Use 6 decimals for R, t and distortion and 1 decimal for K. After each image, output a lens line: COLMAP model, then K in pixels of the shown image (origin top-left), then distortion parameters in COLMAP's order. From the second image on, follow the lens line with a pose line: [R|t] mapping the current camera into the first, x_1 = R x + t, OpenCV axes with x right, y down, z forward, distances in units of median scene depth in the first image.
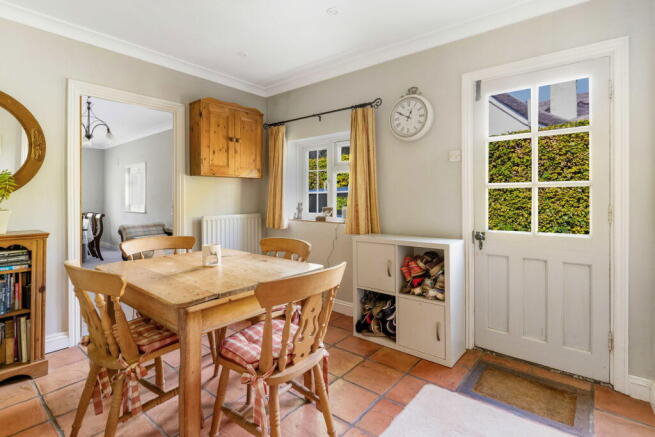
lens RADIAL K [[317.7, 0, 318.1], [0, 317.7, 199.3], [0, 0, 1]] dist [-0.002234, -0.001026]
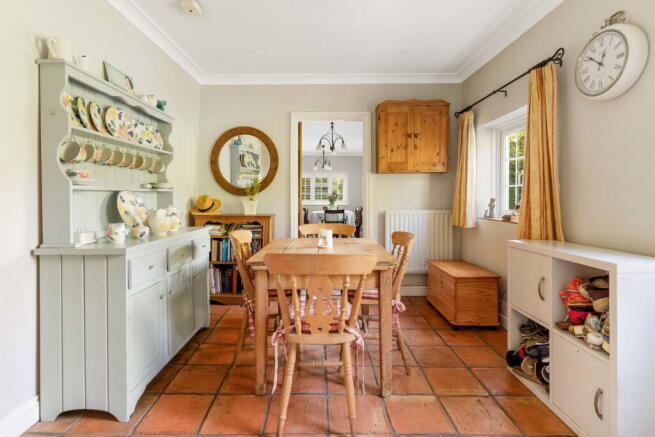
lens RADIAL K [[317.7, 0, 305.5], [0, 317.7, 196.9], [0, 0, 1]] dist [-0.002234, -0.001026]
pose [[0.625221, 0.000235, -0.780447, 0.386756], [-0.003066, 0.999993, -0.002155, 0.013608], [0.780441, 0.003740, 0.625218, 0.126171]]
